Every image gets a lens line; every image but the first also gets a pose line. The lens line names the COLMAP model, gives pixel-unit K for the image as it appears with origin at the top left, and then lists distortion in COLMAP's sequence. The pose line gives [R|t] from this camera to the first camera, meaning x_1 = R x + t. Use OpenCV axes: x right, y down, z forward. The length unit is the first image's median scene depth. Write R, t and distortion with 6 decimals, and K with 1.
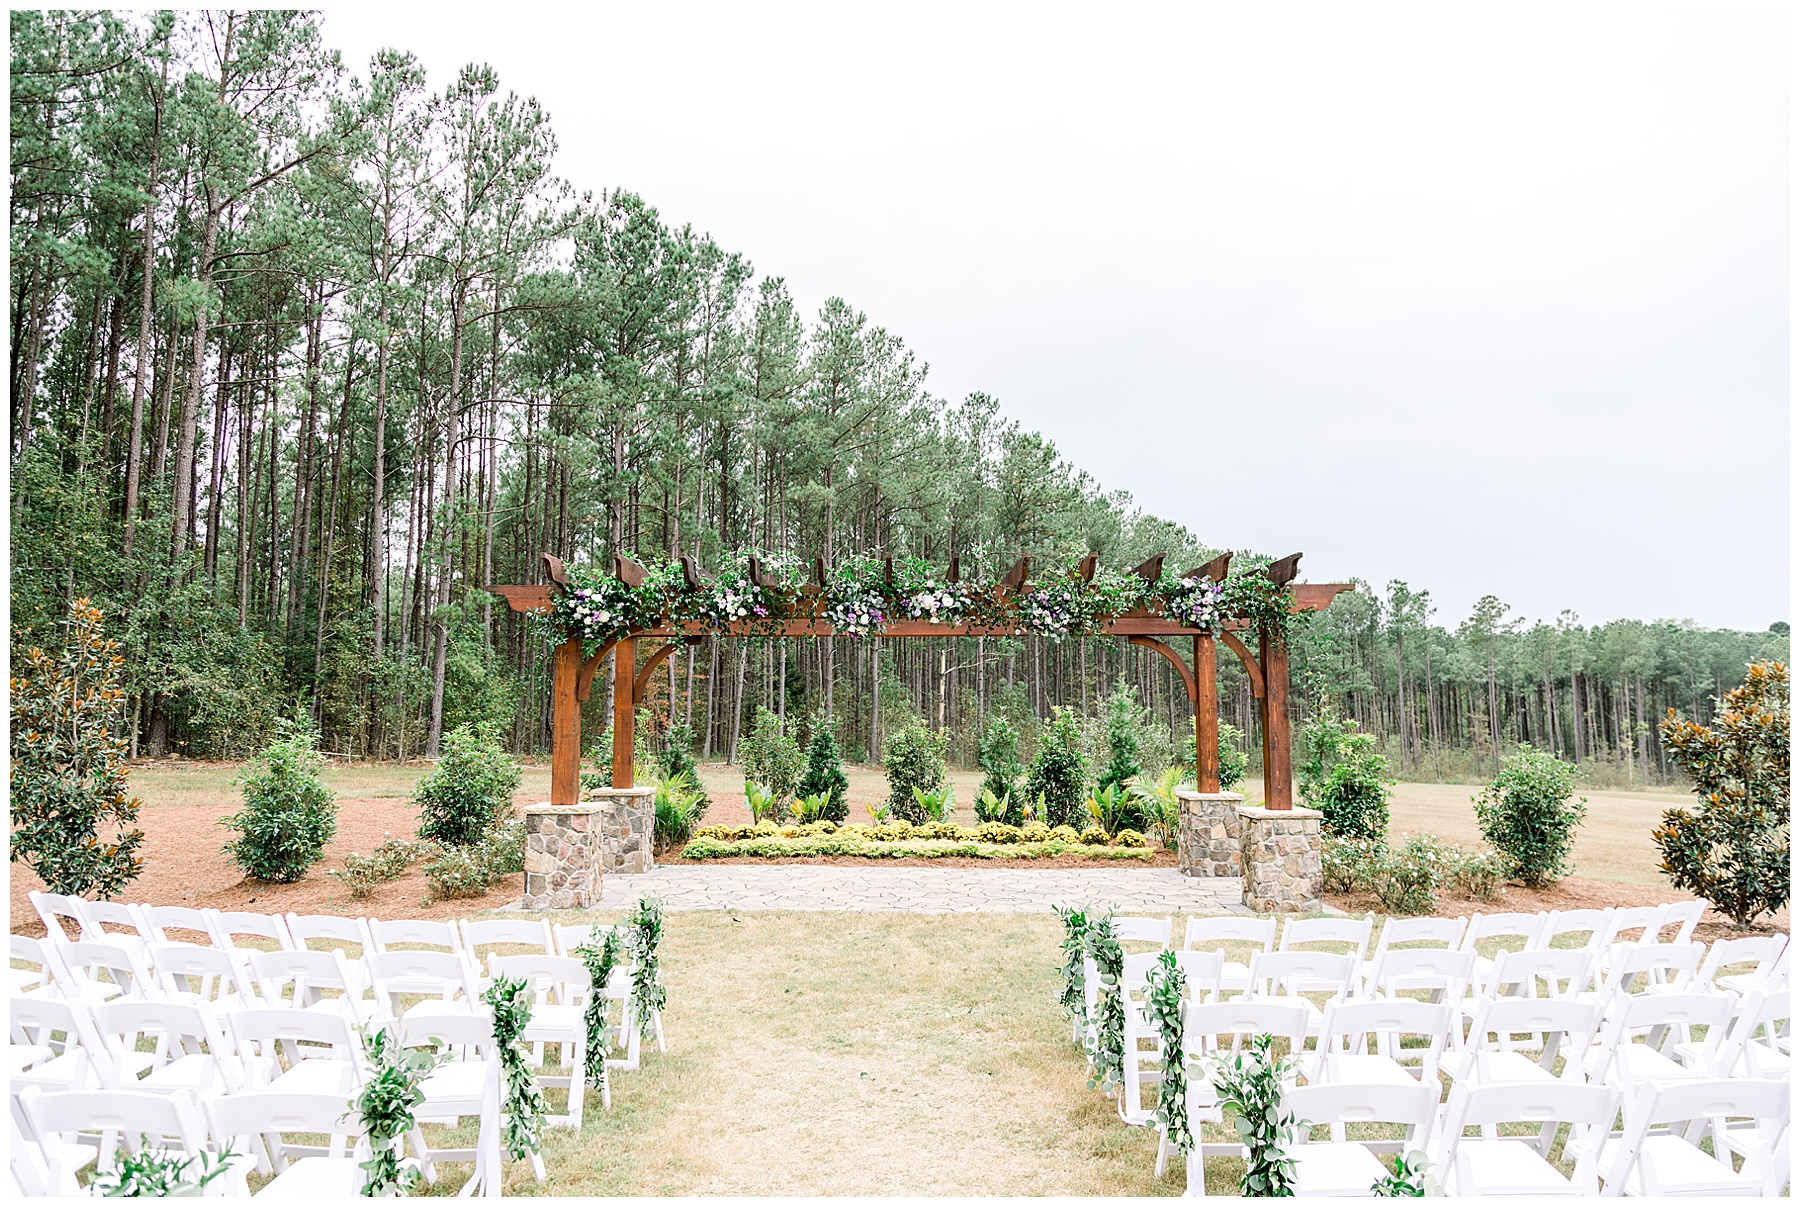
lens RADIAL K [[1192.0, 0, 900.0], [0, 1192.0, 603.5], [0, 0, 1]] dist [0.006200, 0.000565]
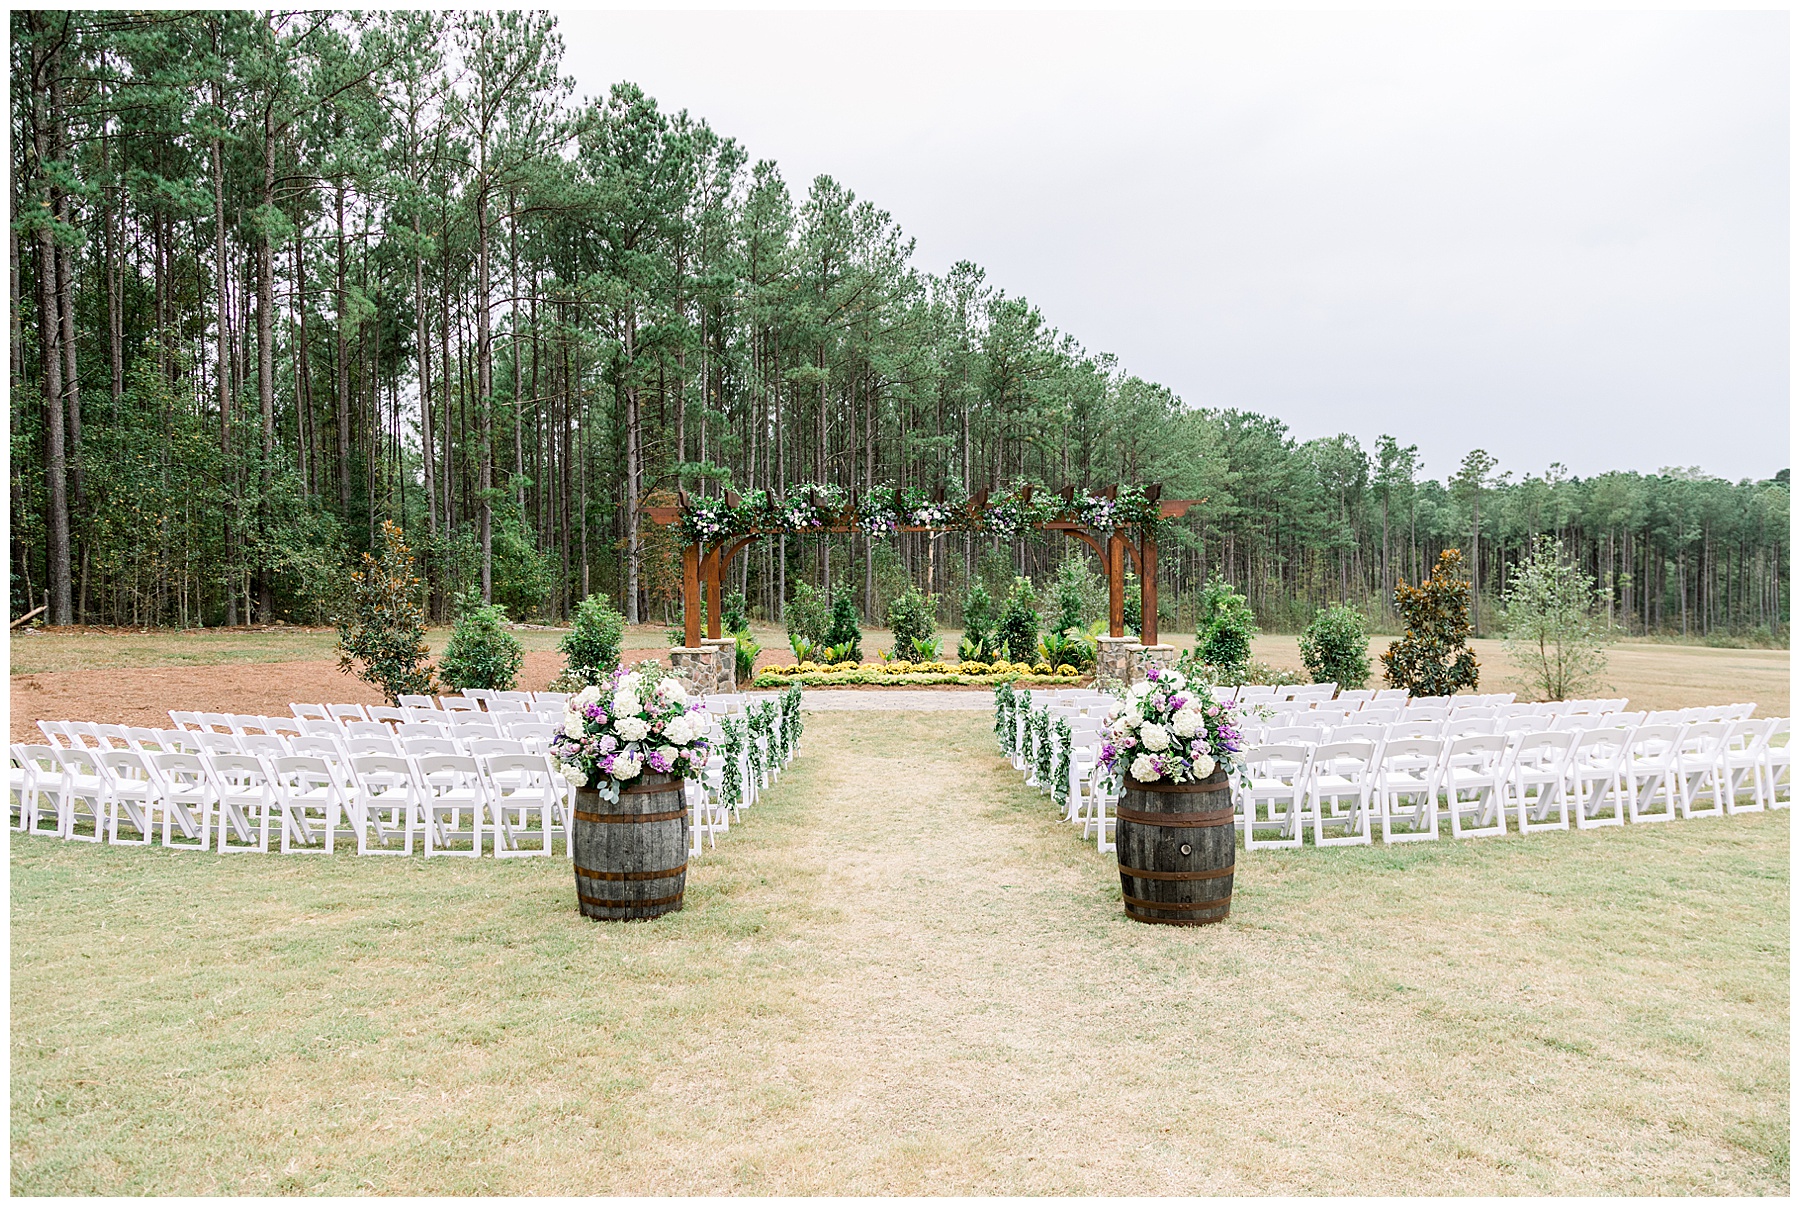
lens RADIAL K [[1192.0, 0, 900.0], [0, 1192.0, 603.5], [0, 0, 1]] dist [0.006200, 0.000565]
pose [[0.999891, -0.011647, 0.009121, -0.013550], [0.010509, 0.993167, 0.116225, -0.039490], [-0.010413, -0.116116, 0.993181, -0.319570]]
